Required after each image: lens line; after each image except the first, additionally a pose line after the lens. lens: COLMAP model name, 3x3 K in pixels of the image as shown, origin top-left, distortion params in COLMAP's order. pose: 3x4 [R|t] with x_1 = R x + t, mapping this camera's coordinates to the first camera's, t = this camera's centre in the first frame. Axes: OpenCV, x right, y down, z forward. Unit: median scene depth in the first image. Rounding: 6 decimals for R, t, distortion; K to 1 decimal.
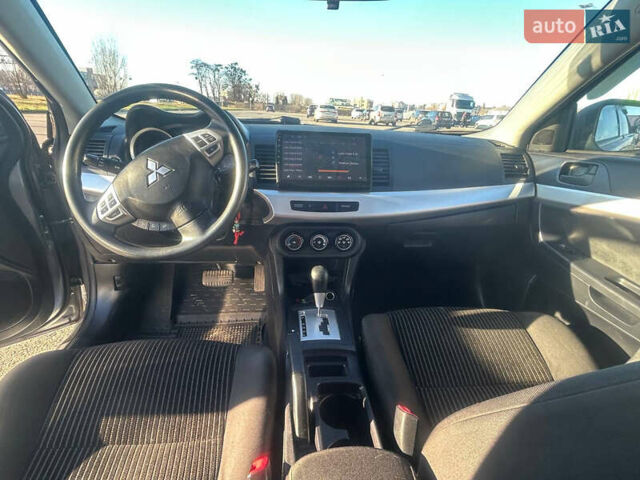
lens RADIAL K [[367.1, 0, 320.0], [0, 367.1, 240.0], [0, 0, 1]] dist [0.000765, -0.000848]
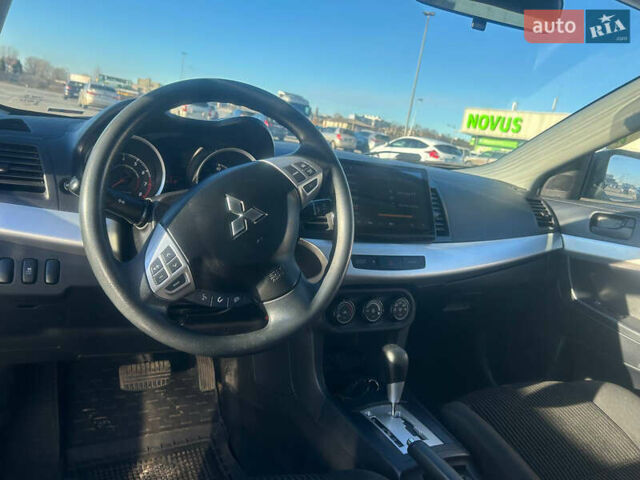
lens RADIAL K [[537.2, 0, 334.9], [0, 537.2, 240.7], [0, 0, 1]] dist [0.027782, -0.009385]
pose [[0.901999, 0.012278, 0.431563, -0.505639], [0.028880, 0.995641, -0.088689, -0.038367], [-0.430770, 0.092461, 0.897713, 0.061152]]
